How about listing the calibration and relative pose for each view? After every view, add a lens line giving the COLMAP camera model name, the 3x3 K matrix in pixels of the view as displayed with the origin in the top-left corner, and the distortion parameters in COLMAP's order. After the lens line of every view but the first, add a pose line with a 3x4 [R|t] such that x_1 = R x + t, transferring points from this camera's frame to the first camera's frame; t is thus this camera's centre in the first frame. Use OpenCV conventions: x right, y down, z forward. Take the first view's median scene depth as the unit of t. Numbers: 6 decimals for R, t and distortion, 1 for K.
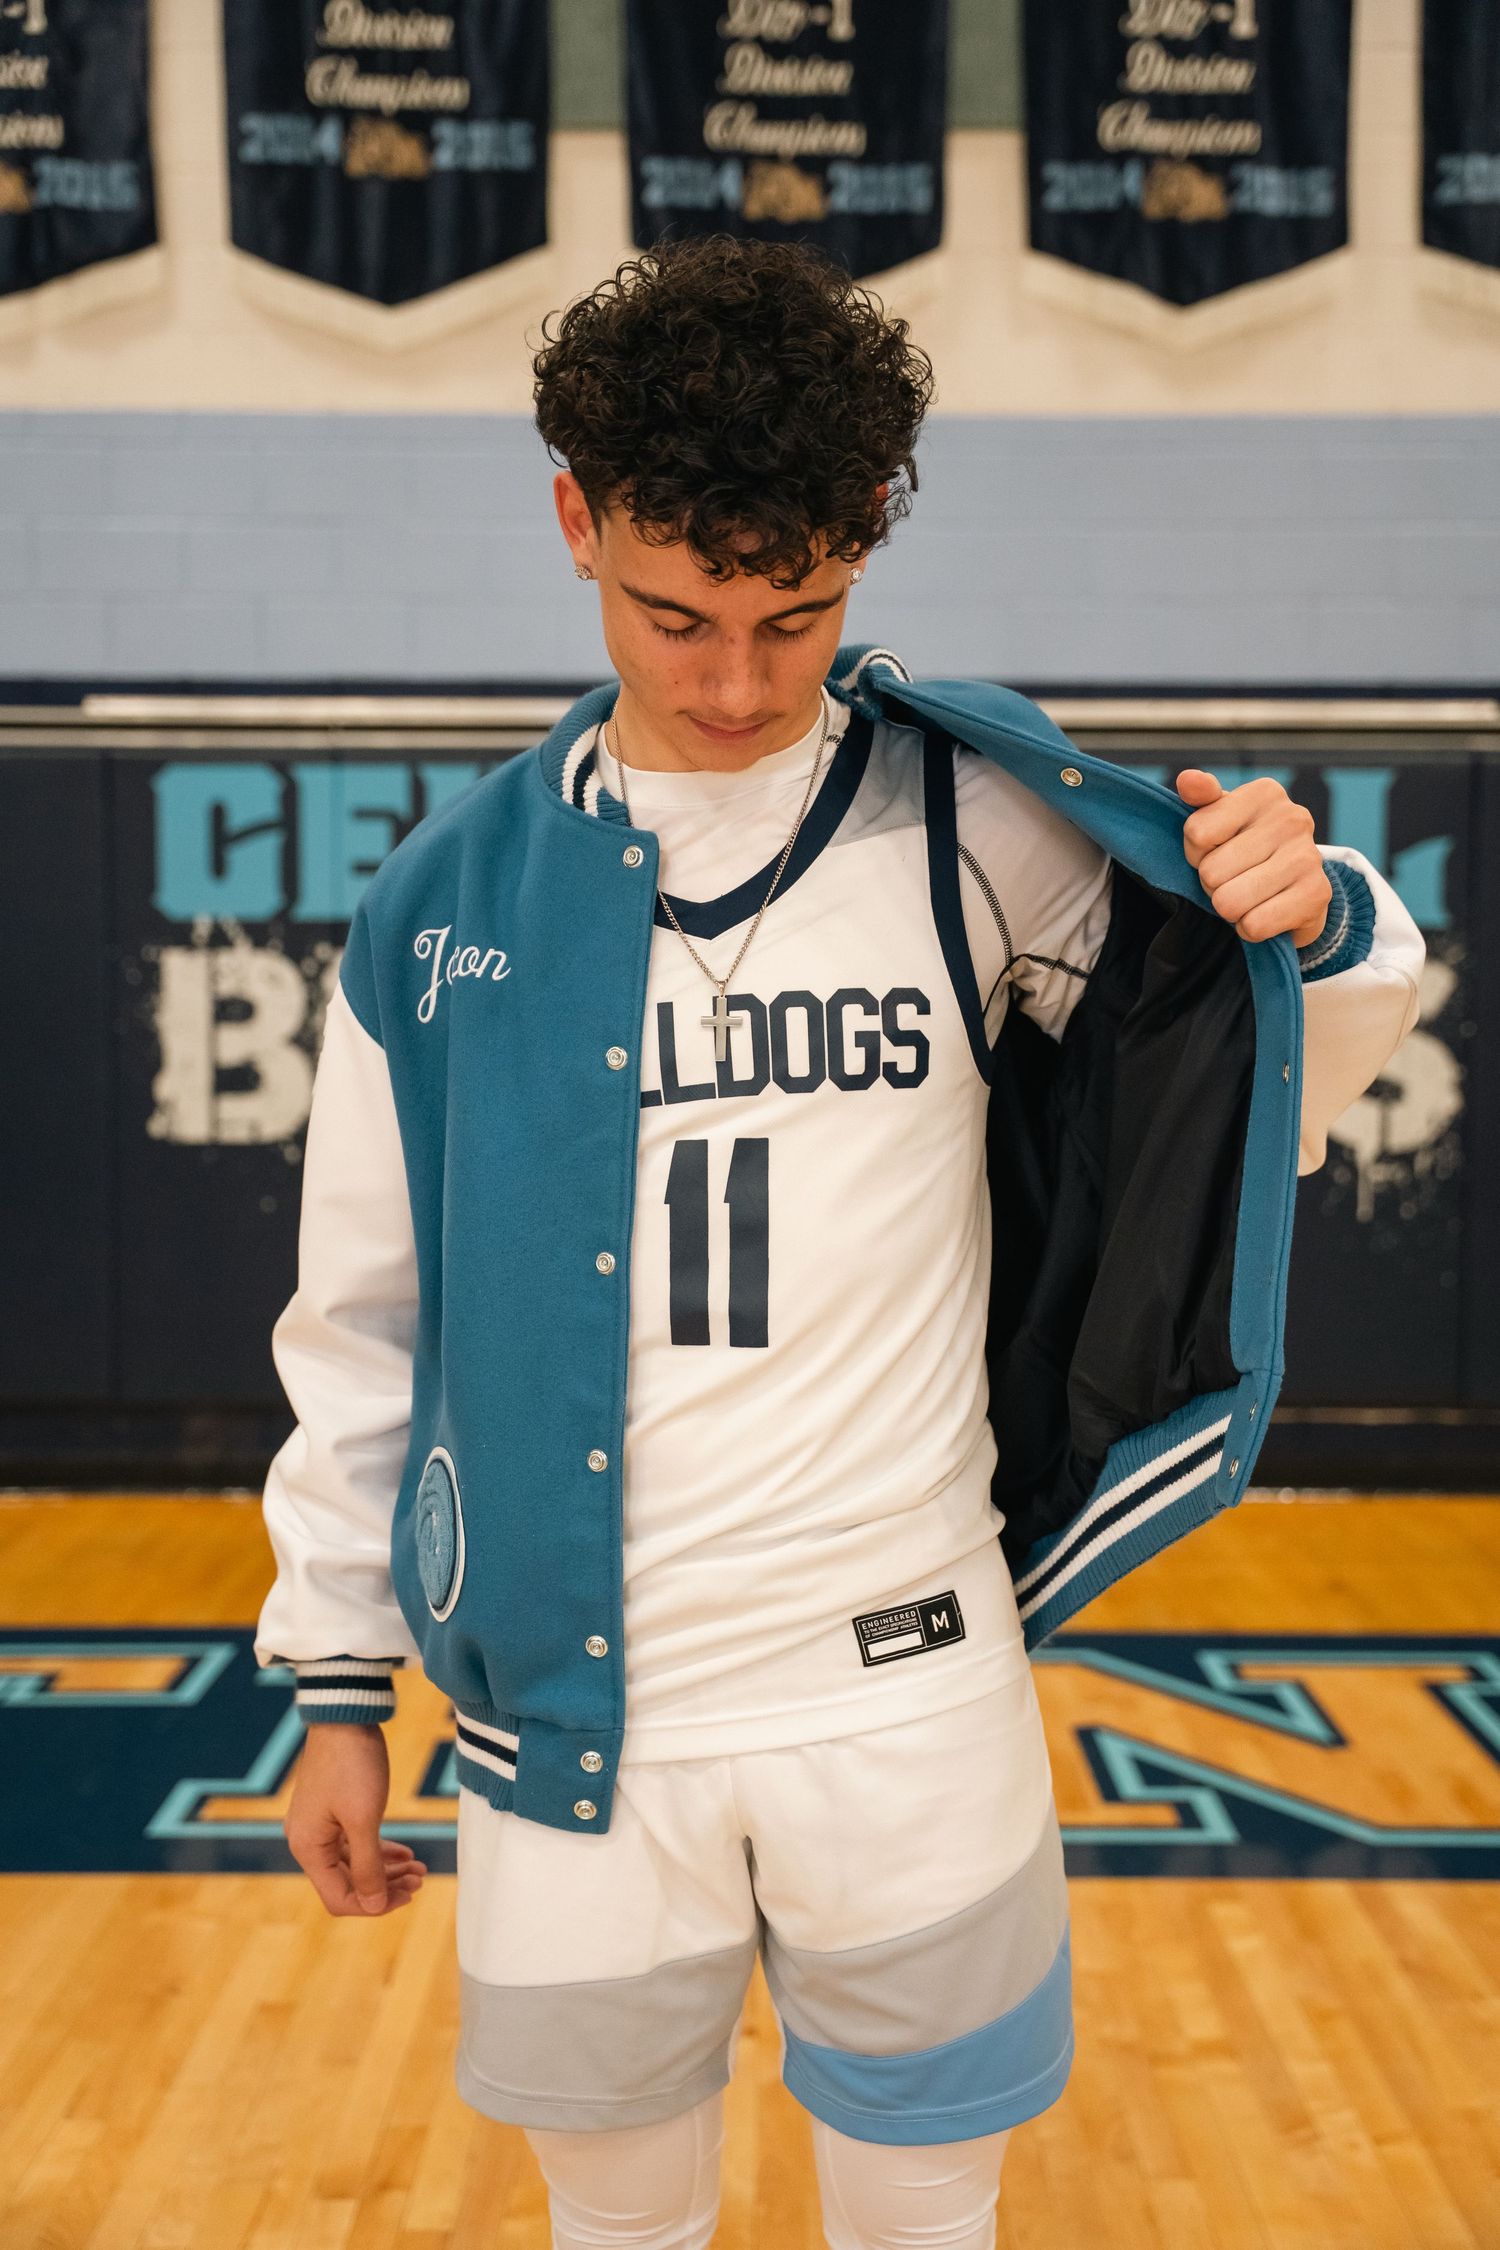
lens RADIAL K [[2551.9, 0, 755.0], [0, 2551.9, 1133.8], [0, 0, 1]] dist [-0.010944, 0.236564]
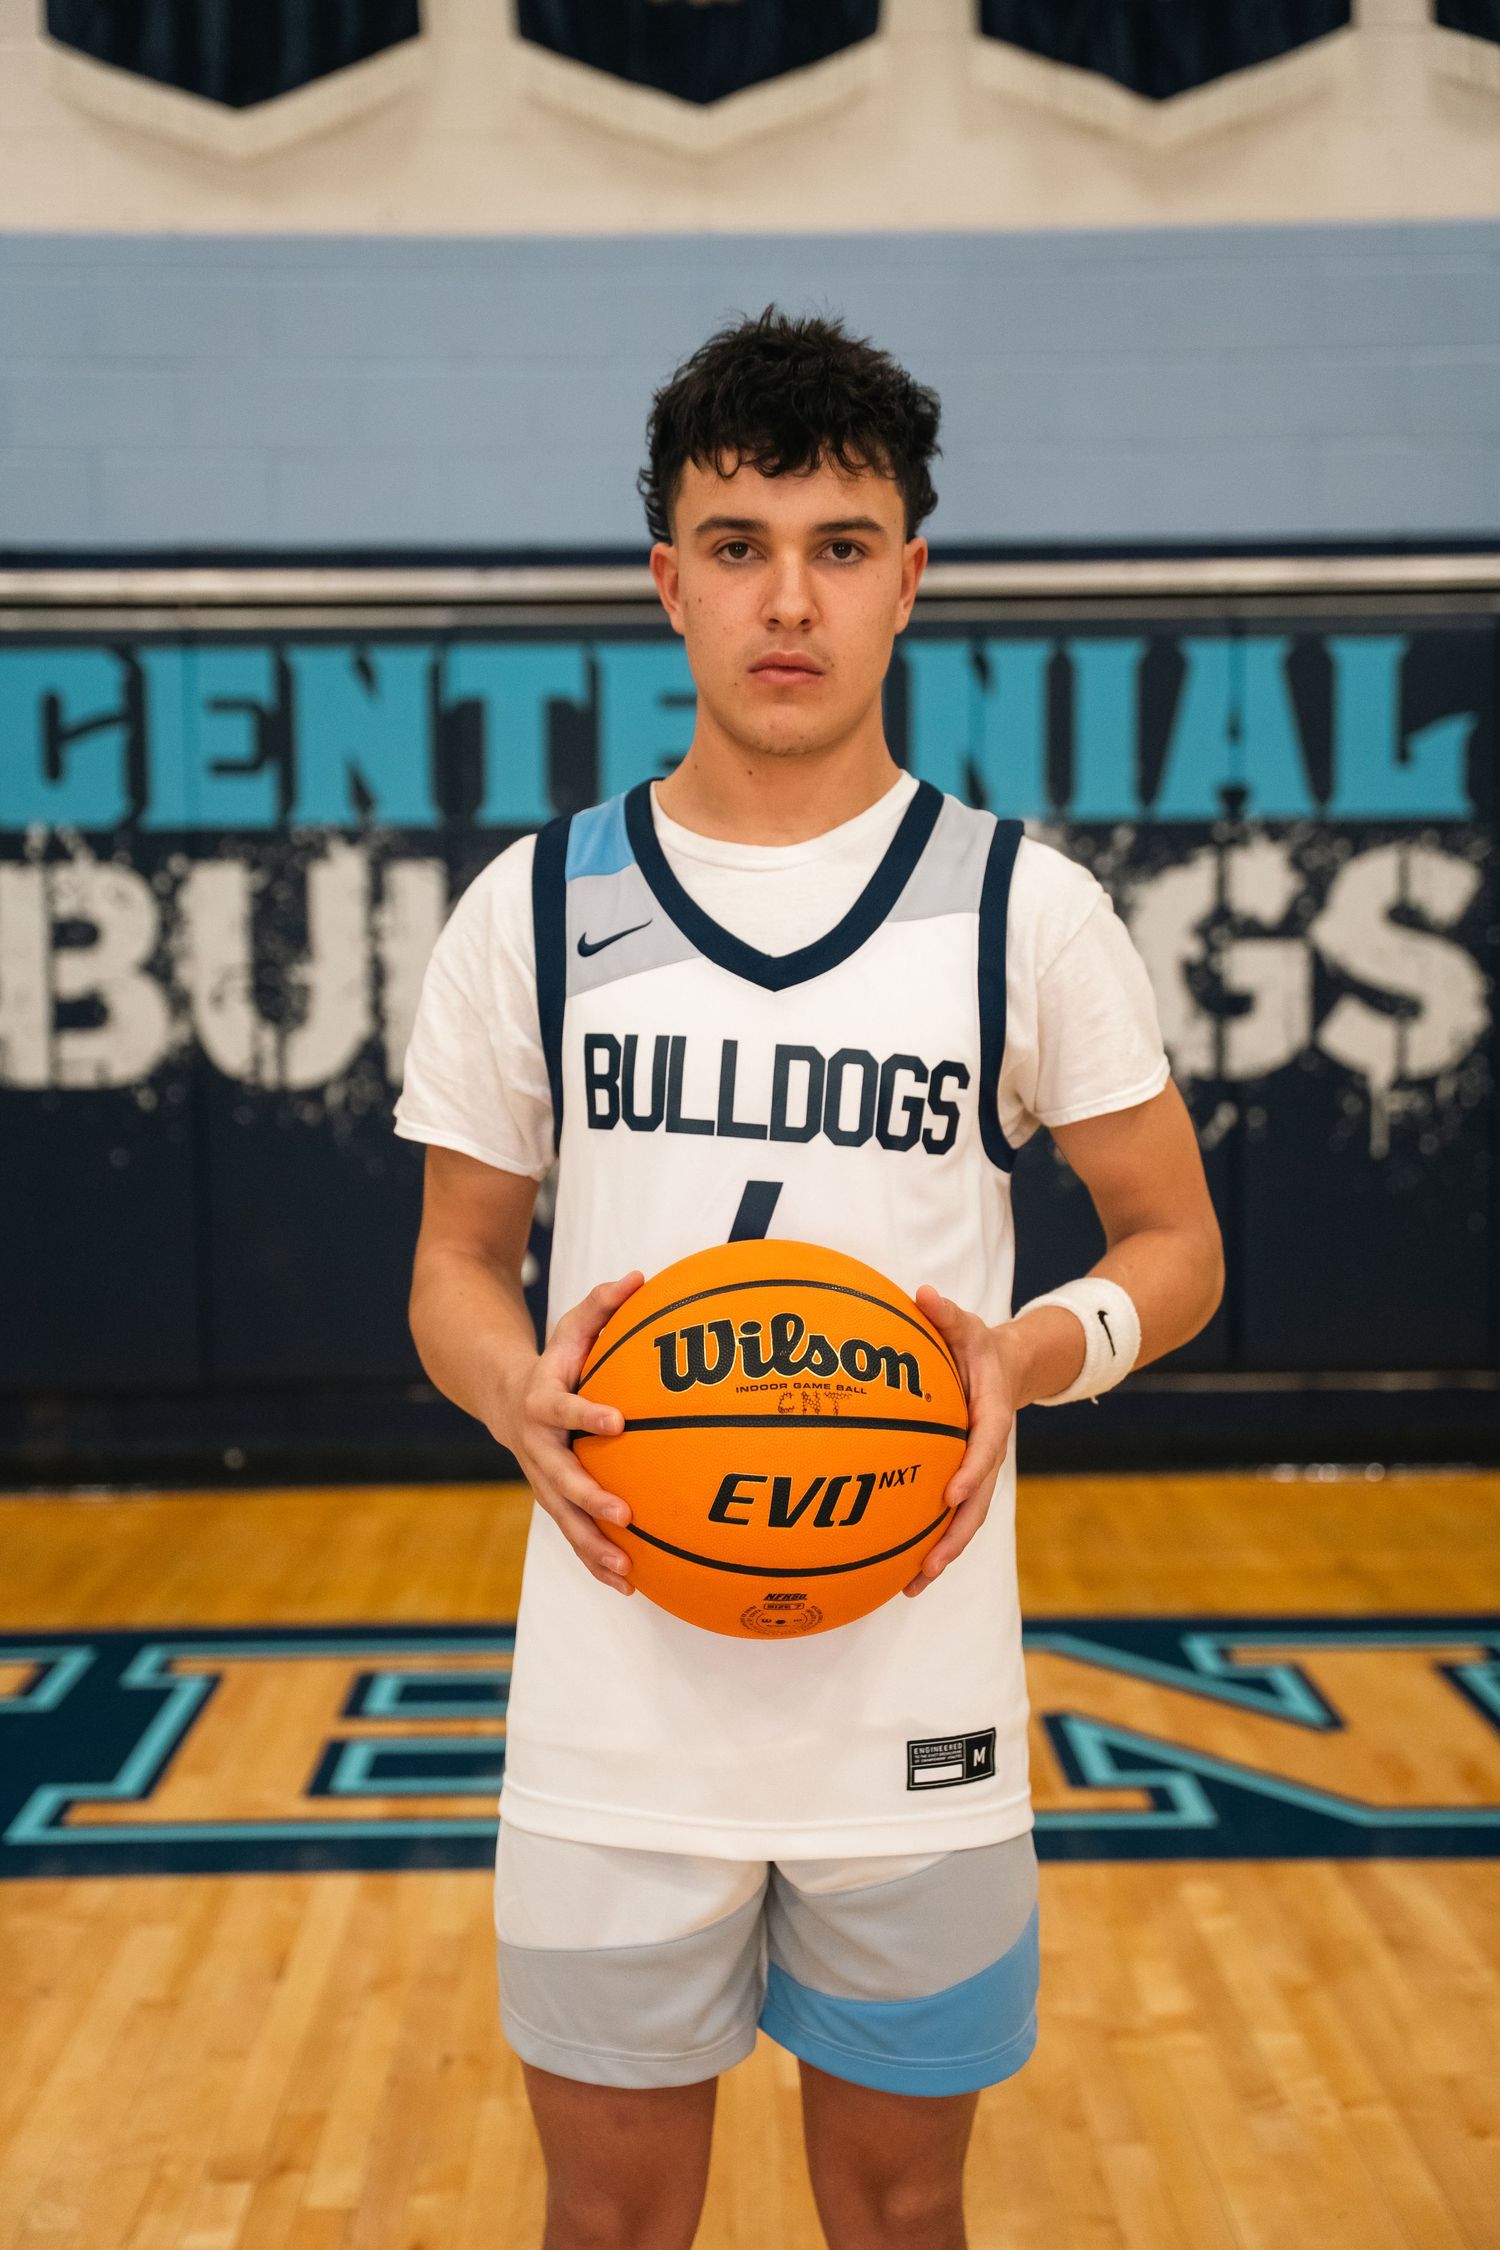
lens RADIAL K [[3098.6, 0, 735.5], [0, 3098.6, 1136.4], [0, 0, 1]] dist [0.095801, 0.120472]
pose [[0.999790, -0.015693, 0.013149, 0.004981], [0.015517, 0.999790, 0.013401, 0.009708], [-0.013357, -0.013194, 0.999824, -0.061459]]
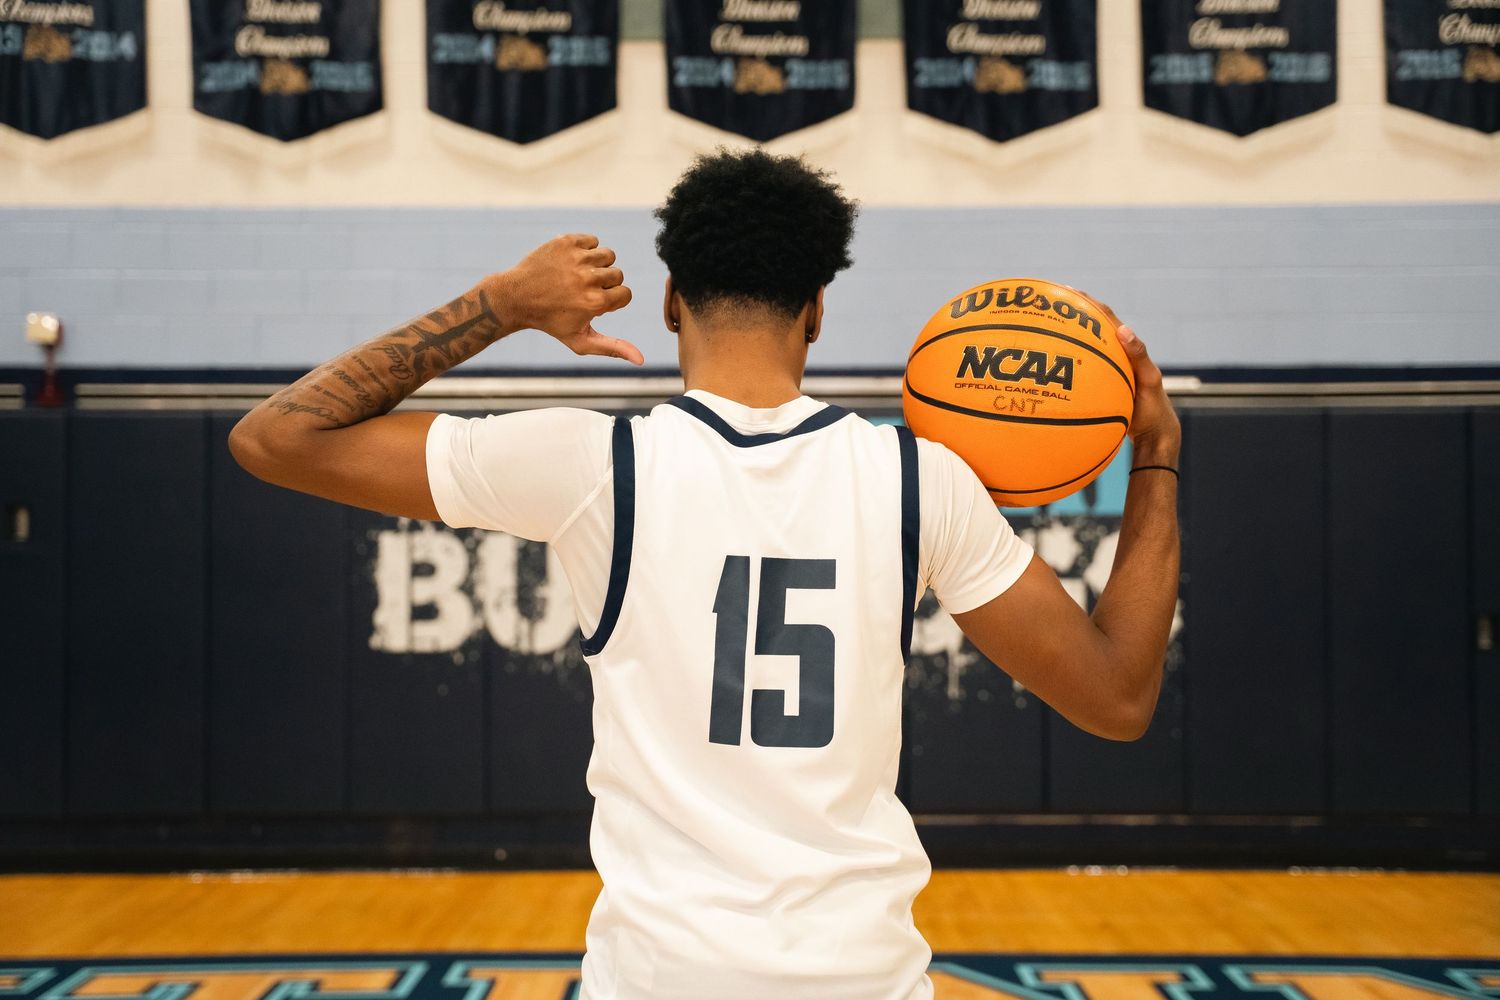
lens RADIAL K [[1730.1, 0, 744.3], [0, 1730.1, 503.6], [0, 0, 1]] dist [-0.015846, 0.288226]
pose [[0.999986, -0.004874, -0.002029, 0.002358], [0.004710, 0.997252, -0.073929, -0.008145], [0.002384, 0.073918, 0.997261, -0.101099]]
